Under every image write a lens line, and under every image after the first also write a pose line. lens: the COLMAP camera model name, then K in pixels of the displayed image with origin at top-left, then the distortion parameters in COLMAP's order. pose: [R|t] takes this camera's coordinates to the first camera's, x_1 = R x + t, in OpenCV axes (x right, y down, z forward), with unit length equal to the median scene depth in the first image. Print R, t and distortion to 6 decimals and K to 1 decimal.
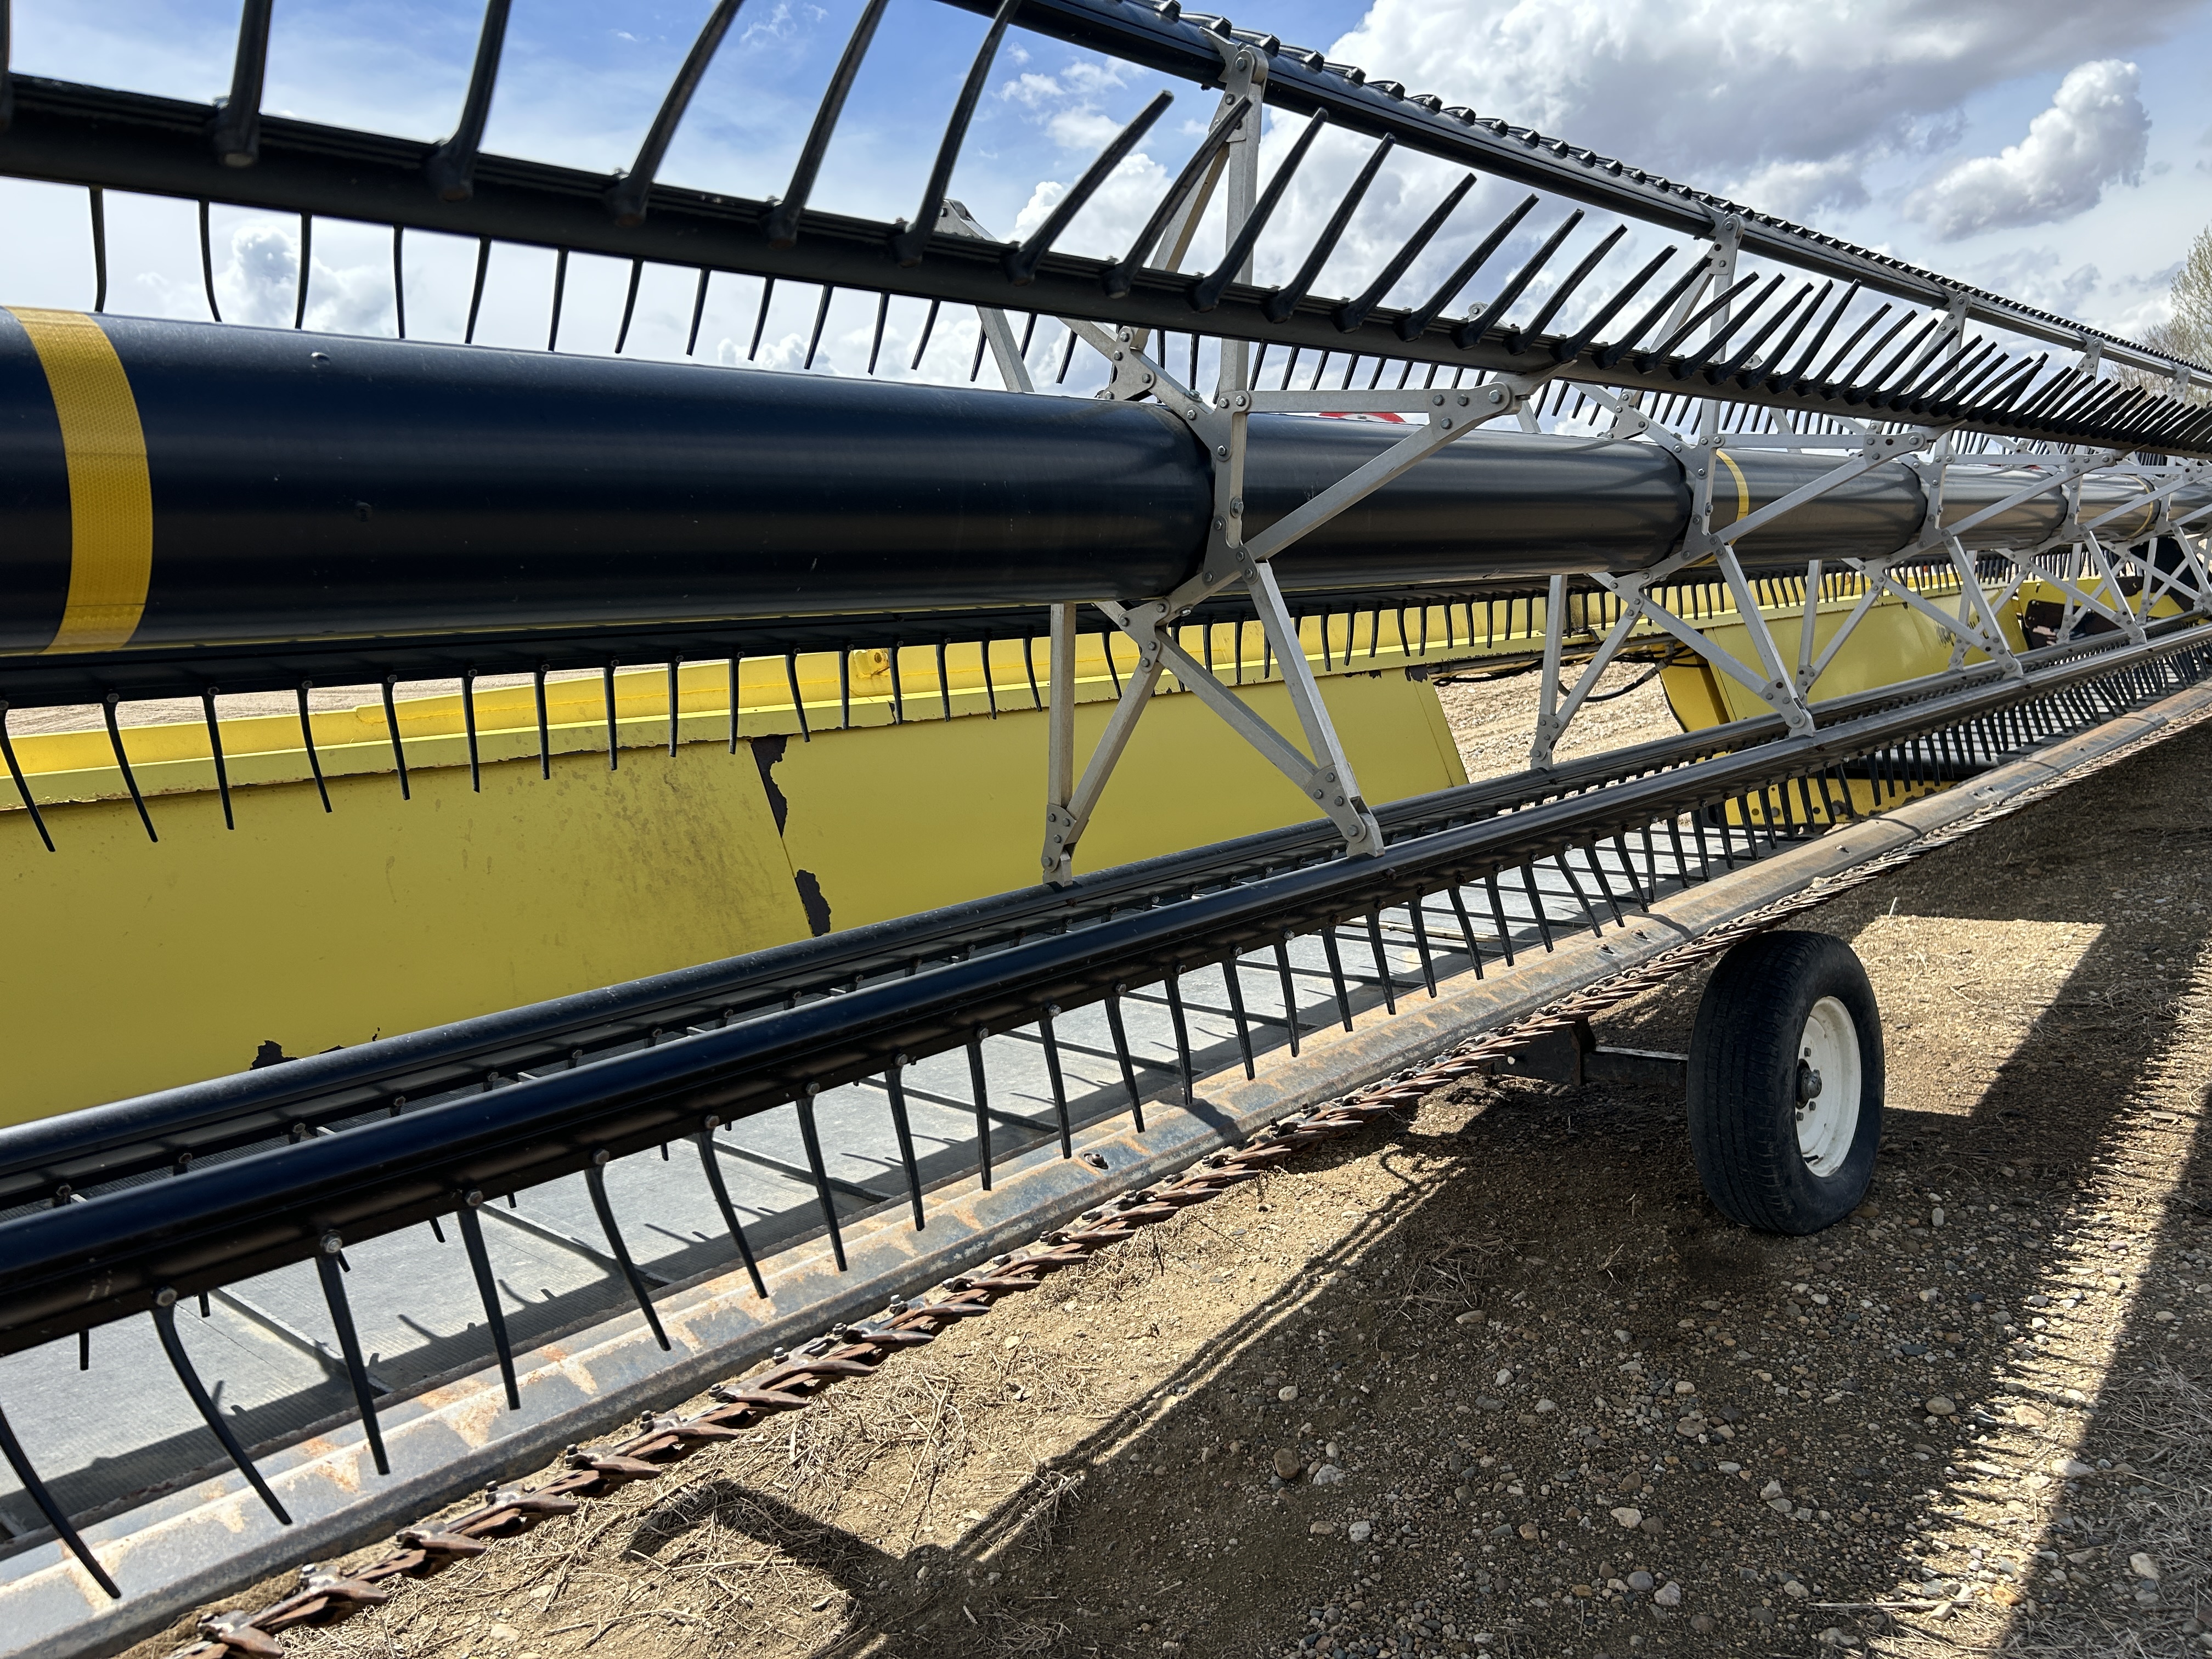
lens RADIAL K [[1656.8, 0, 1093.6], [0, 1656.8, 843.1], [0, 0, 1]] dist [0.031217, -0.029466]
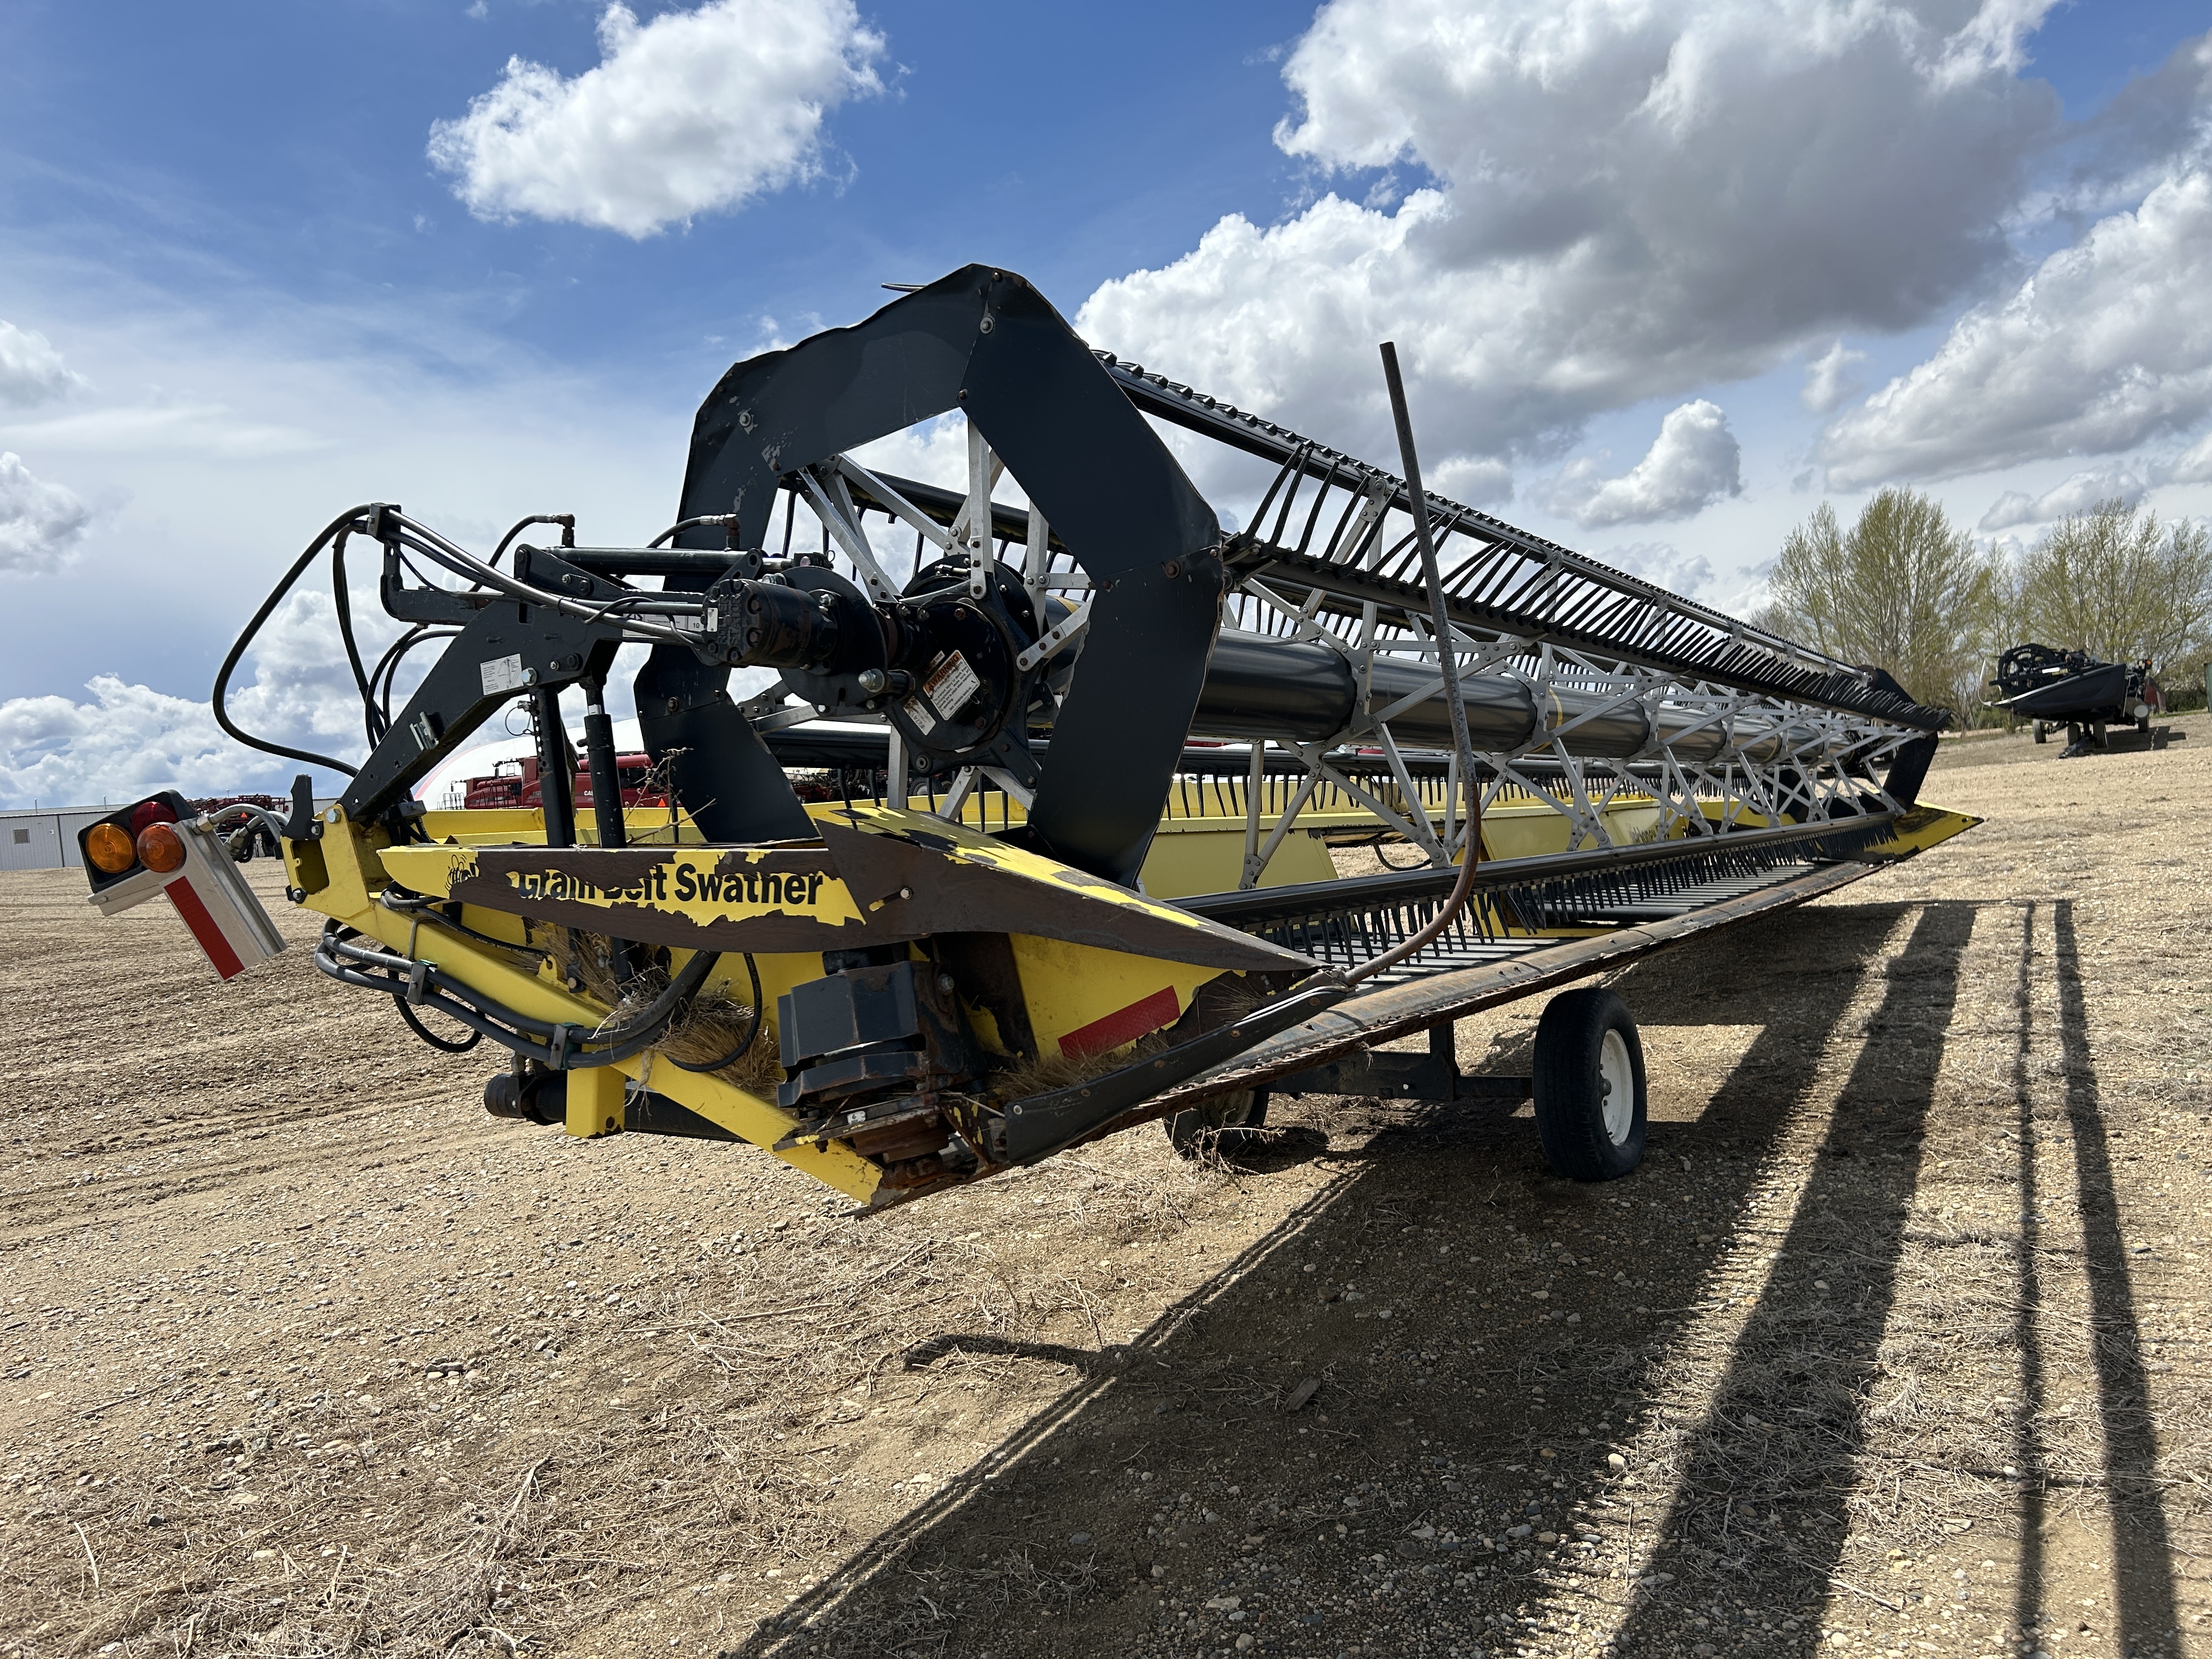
lens RADIAL K [[1690.3, 0, 1098.5], [0, 1690.3, 816.7], [0, 0, 1]] dist [0.043404, -0.036760]
pose [[0.982622, 0.029317, 0.183287, -0.336313], [-0.001584, 0.988737, -0.149656, 0.136323], [-0.185610, 0.146765, 0.971601, -0.494416]]
